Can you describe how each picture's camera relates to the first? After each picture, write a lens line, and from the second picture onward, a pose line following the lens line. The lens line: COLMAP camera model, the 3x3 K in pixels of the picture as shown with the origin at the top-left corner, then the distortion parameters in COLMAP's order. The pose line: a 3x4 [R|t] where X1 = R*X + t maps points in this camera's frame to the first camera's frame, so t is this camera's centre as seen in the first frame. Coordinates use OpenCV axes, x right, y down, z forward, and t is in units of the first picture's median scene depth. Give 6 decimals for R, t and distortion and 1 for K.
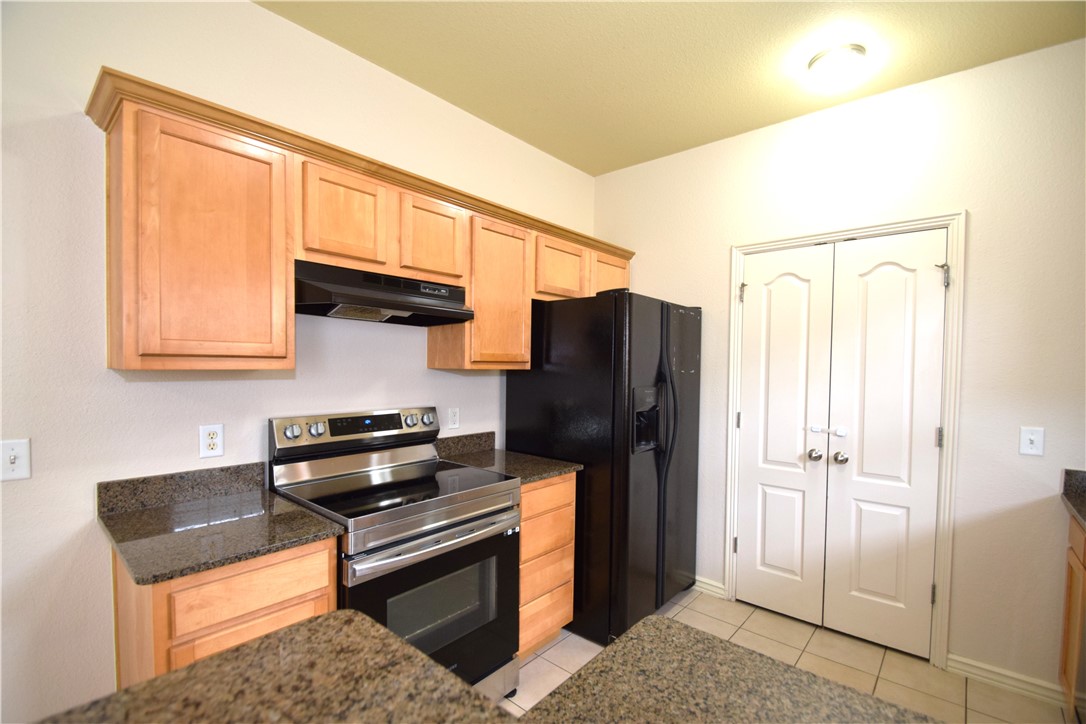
lens RADIAL K [[479.1, 0, 541.9], [0, 479.1, 377.8], [0, 0, 1]] dist [-0.001667, -0.009034]
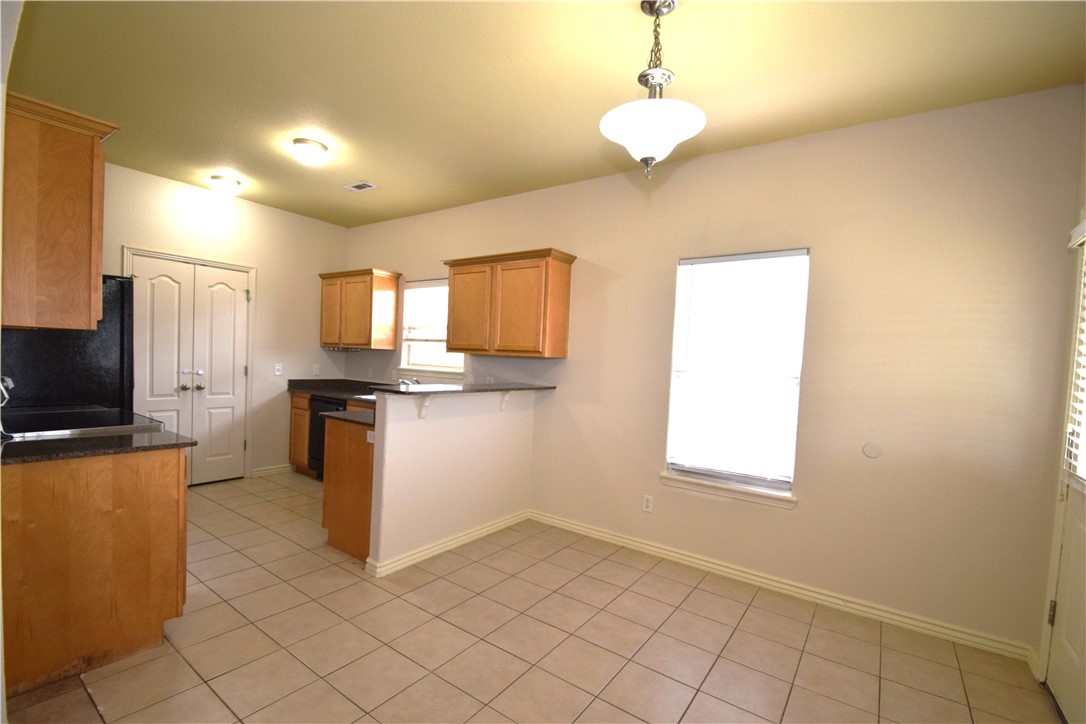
lens RADIAL K [[479.1, 0, 544.5], [0, 479.1, 378.4], [0, 0, 1]] dist [-0.001667, -0.009034]
pose [[-0.103866, -0.058178, 0.992888, -1.314654], [-0.018629, 0.998226, 0.056542, 0.011362], [-0.994417, -0.012624, -0.104766, -0.097532]]
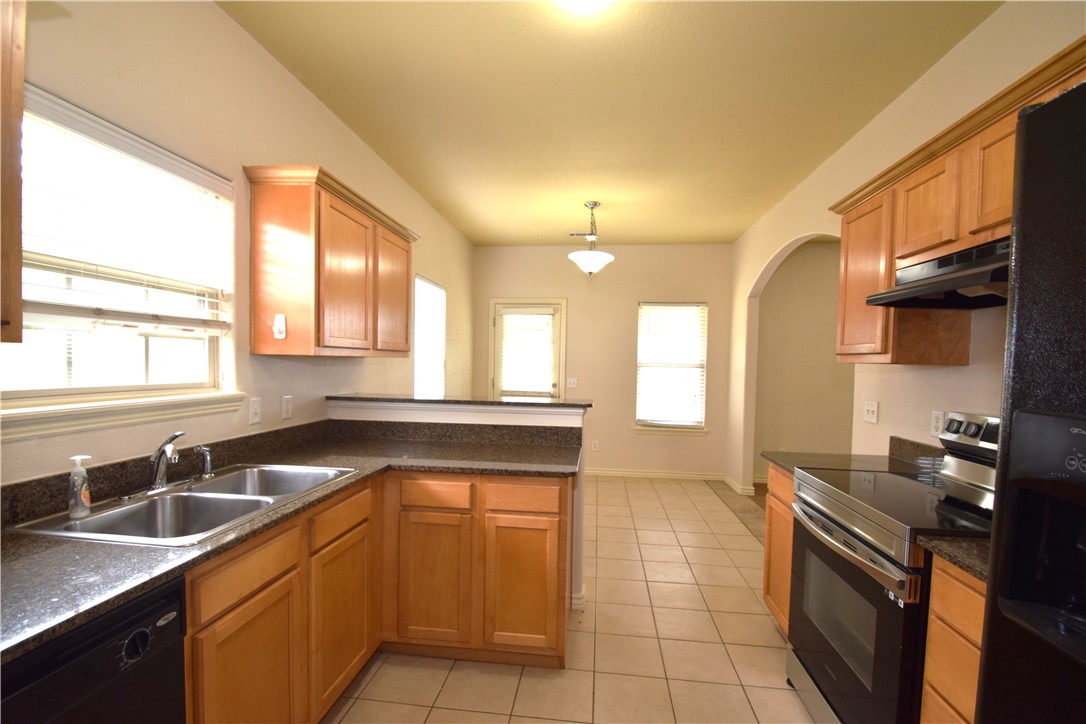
lens RADIAL K [[479.1, 0, 540.9], [0, 479.1, 380.6], [0, 0, 1]] dist [-0.001667, -0.009034]
pose [[-0.824285, -0.004964, -0.566154, 0.597968], [-0.046715, 0.997148, 0.059270, -0.002059], [0.564245, 0.075303, -0.822166, 1.019713]]
